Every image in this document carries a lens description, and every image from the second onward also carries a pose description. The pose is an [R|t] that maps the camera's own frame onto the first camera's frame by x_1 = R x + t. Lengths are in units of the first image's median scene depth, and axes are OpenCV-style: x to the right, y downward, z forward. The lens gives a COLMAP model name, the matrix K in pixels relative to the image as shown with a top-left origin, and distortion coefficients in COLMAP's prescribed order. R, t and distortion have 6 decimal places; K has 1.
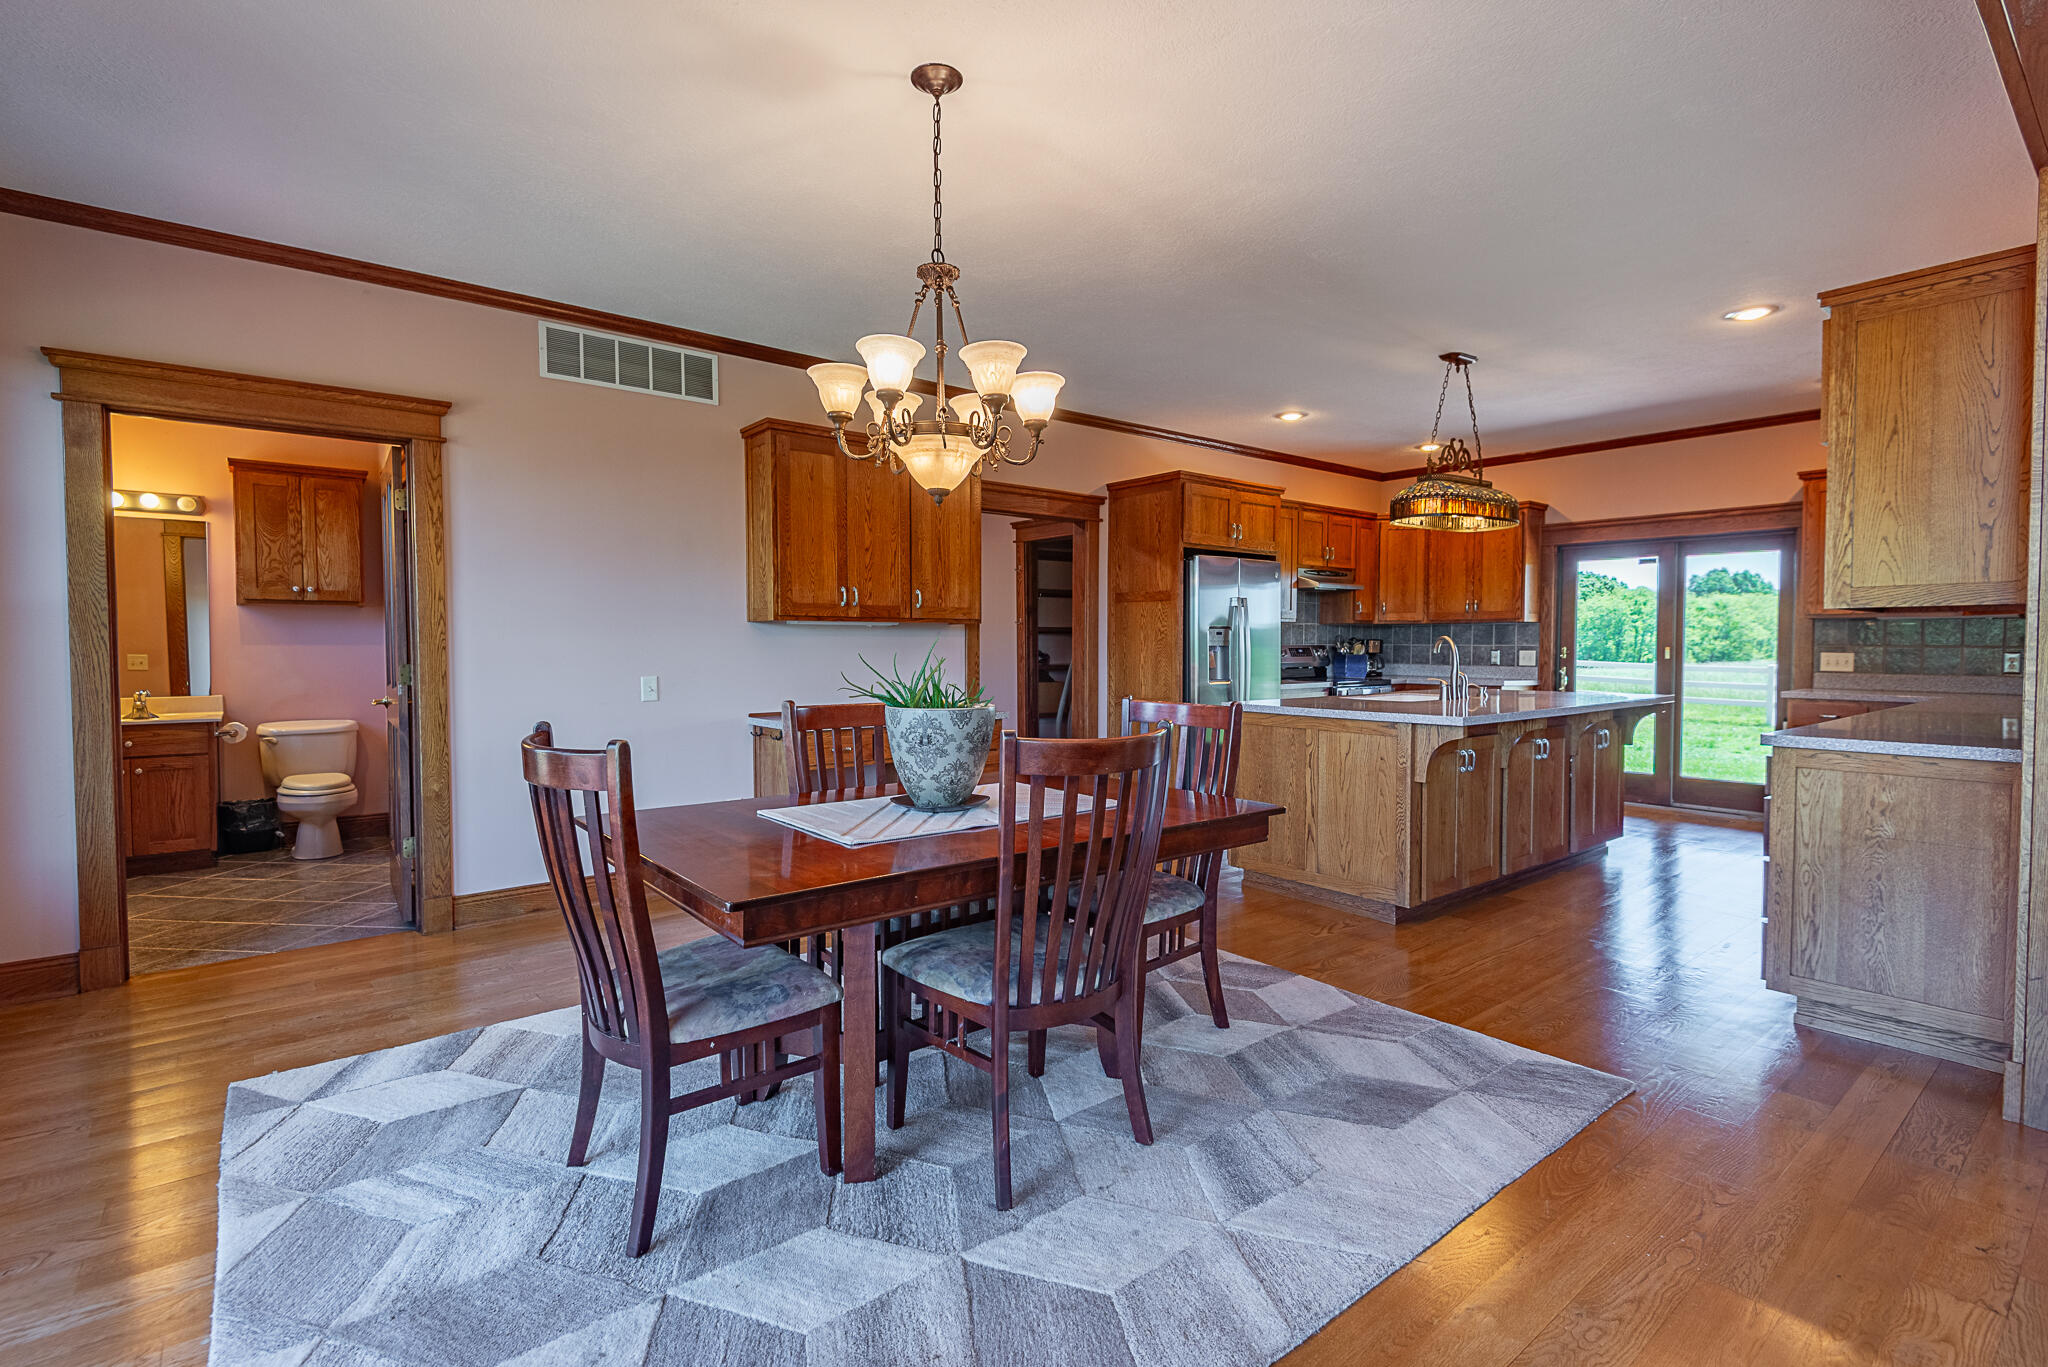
lens RADIAL K [[944.8, 0, 1024.9], [0, 944.8, 677.8], [0, 0, 1]] dist [-0.000965, -0.000931]
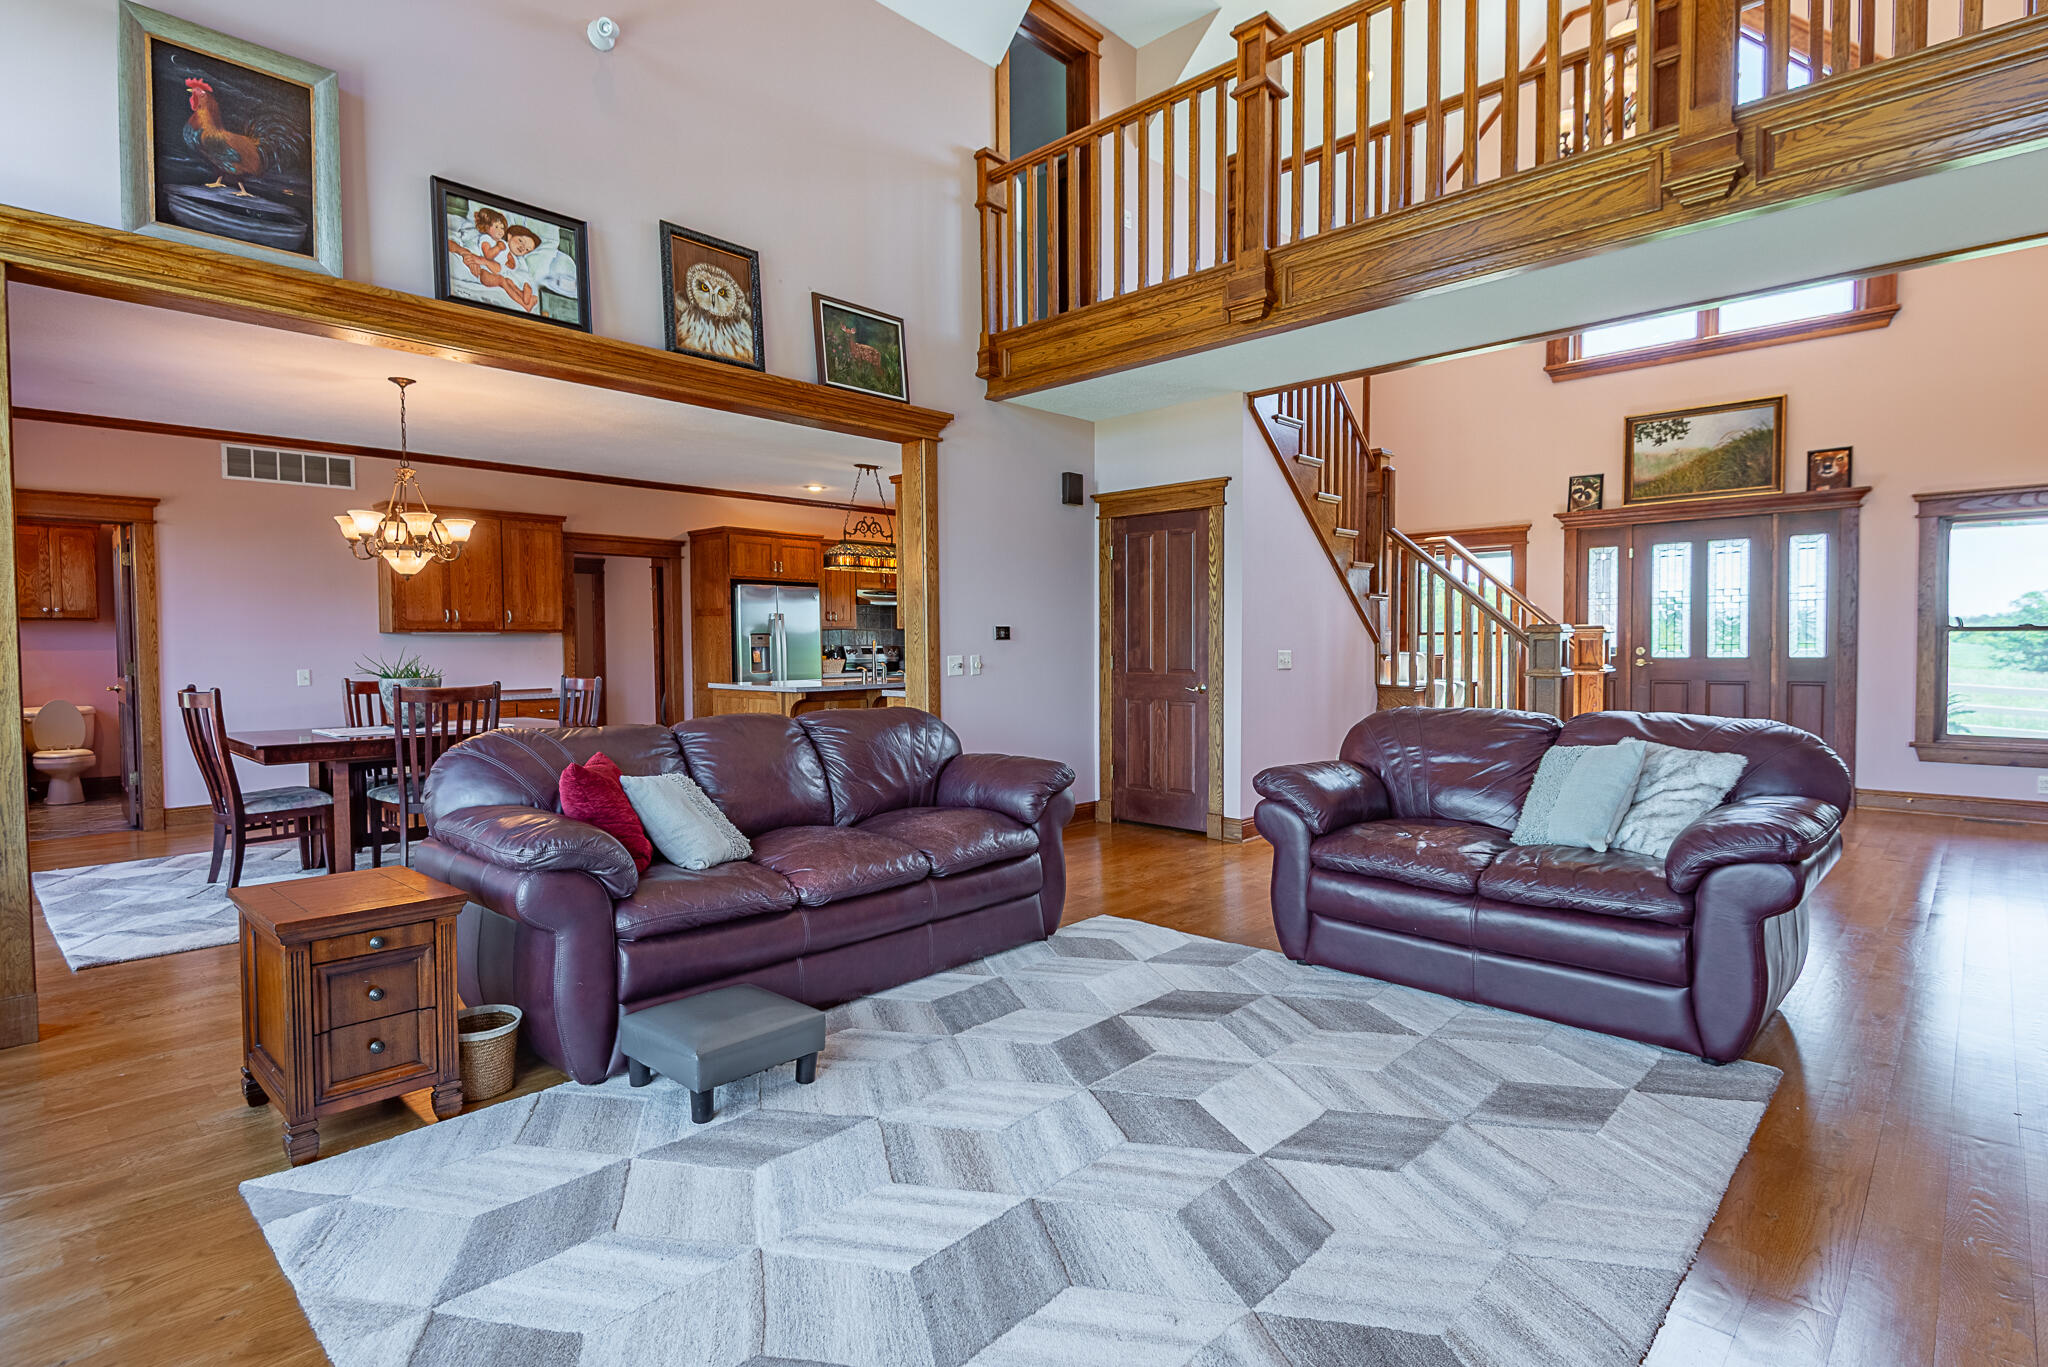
lens RADIAL K [[972.4, 0, 1024.3], [0, 972.4, 678.6], [0, 0, 1]] dist [-0.030025, -0.000372]
pose [[0.985880, -0.010122, 0.167147, 0.458276], [0.010303, 0.999947, -0.000219, 0.024215], [-0.167136, 0.001939, 0.985932, -0.669679]]
